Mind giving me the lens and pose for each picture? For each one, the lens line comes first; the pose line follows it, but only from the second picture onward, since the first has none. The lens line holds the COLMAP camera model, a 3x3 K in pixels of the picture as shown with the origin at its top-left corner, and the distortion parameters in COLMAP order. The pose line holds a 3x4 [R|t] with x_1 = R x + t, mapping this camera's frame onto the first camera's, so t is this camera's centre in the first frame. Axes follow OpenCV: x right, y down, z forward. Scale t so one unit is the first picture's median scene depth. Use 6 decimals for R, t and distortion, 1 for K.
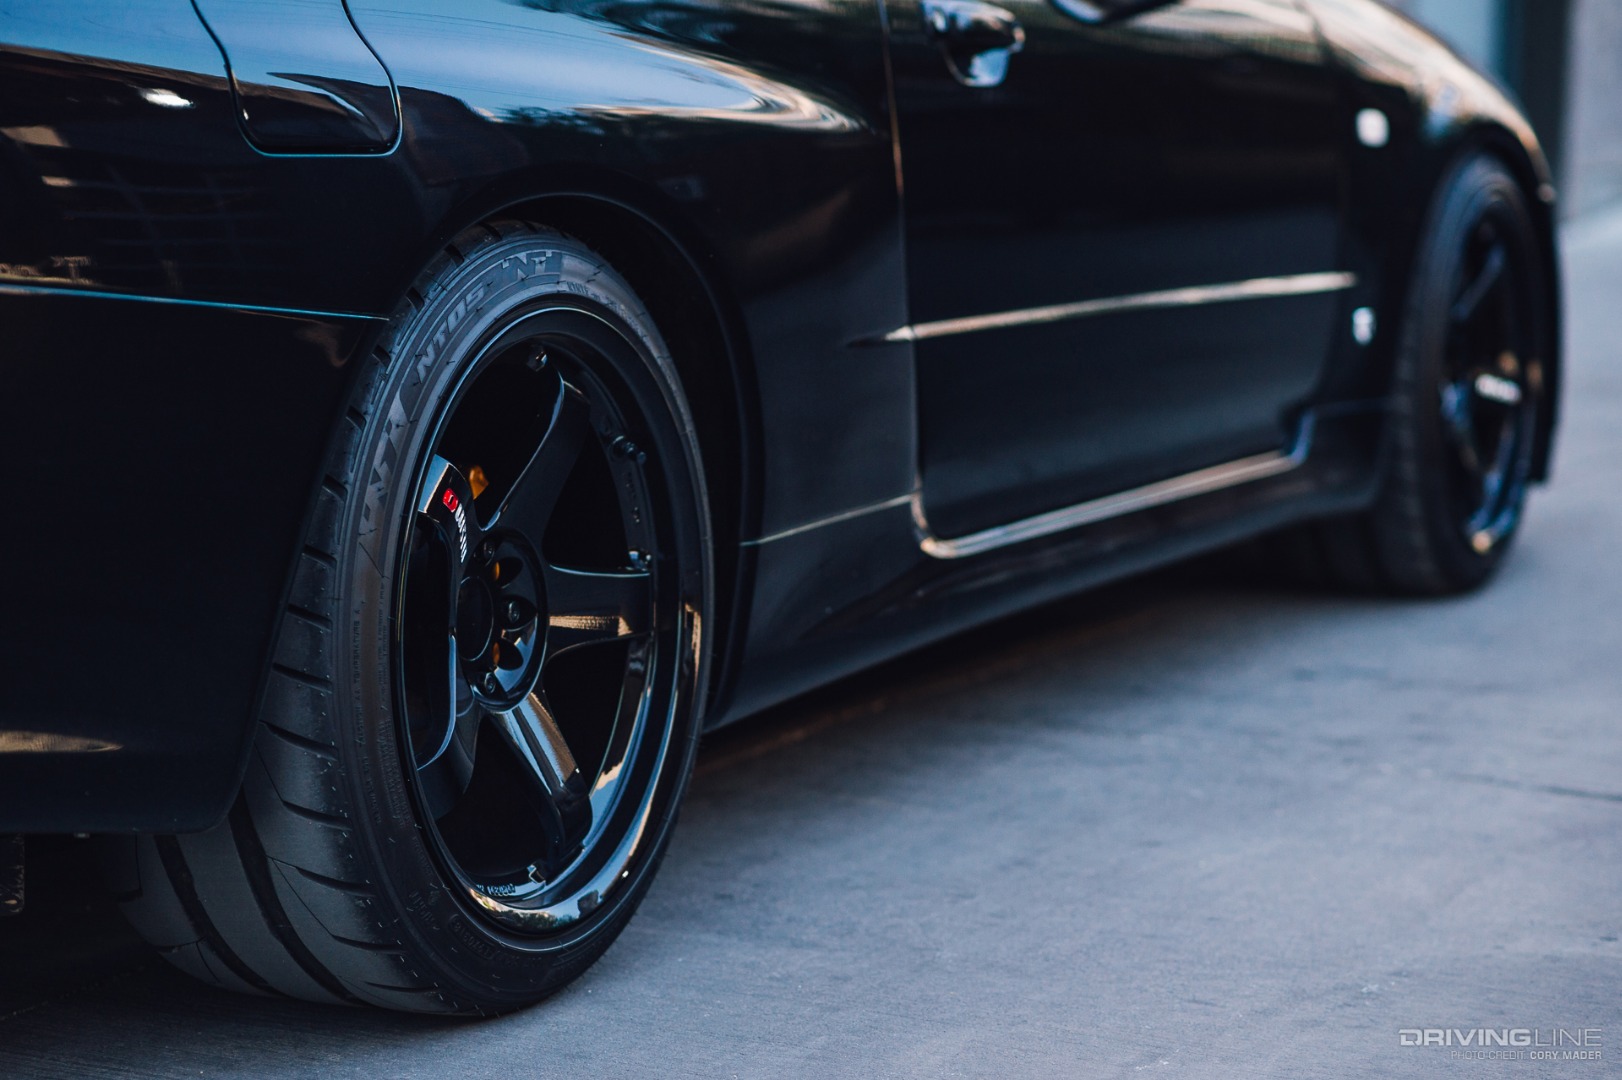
lens RADIAL K [[4135.7, 0, 811.0], [0, 4135.7, 540.0], [0, 0, 1]] dist [-0.020040, 0.577047]
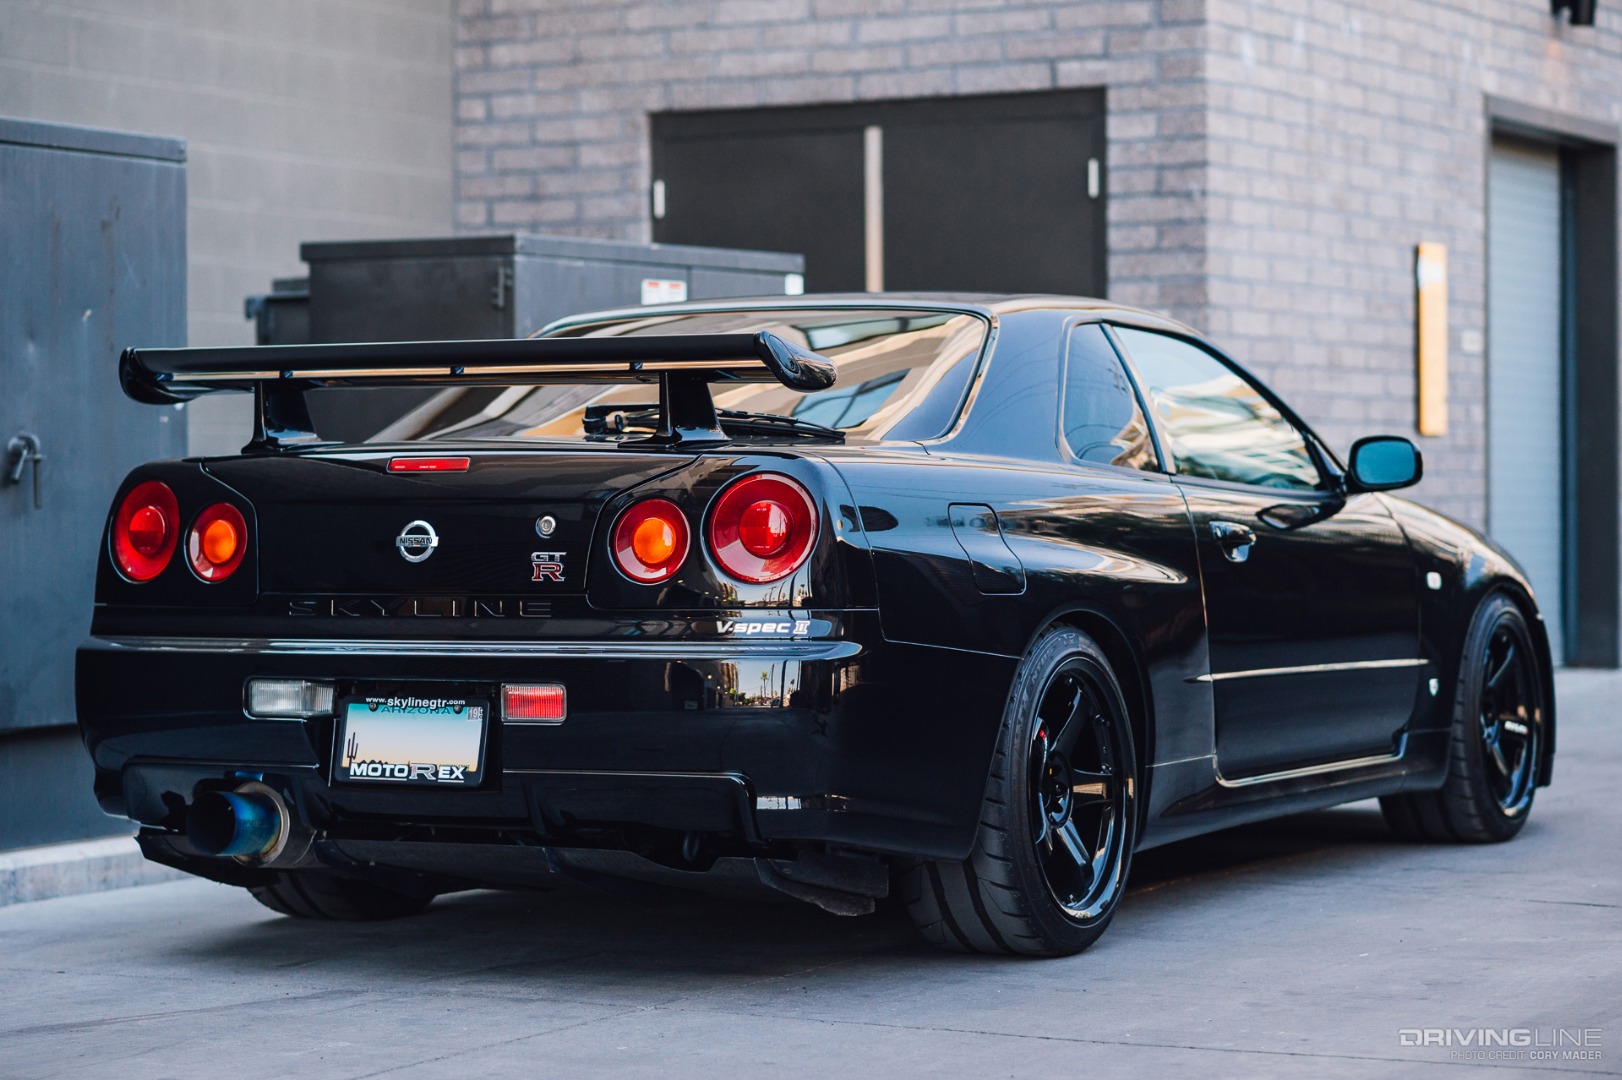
lens RADIAL K [[4135.7, 0, 811.0], [0, 4135.7, 540.0], [0, 0, 1]] dist [-0.020040, 0.577047]
pose [[0.999142, -0.027323, -0.031109, -0.112445], [0.023419, 0.992547, -0.119593, 0.128374], [0.034144, 0.118762, 0.992335, -1.121885]]
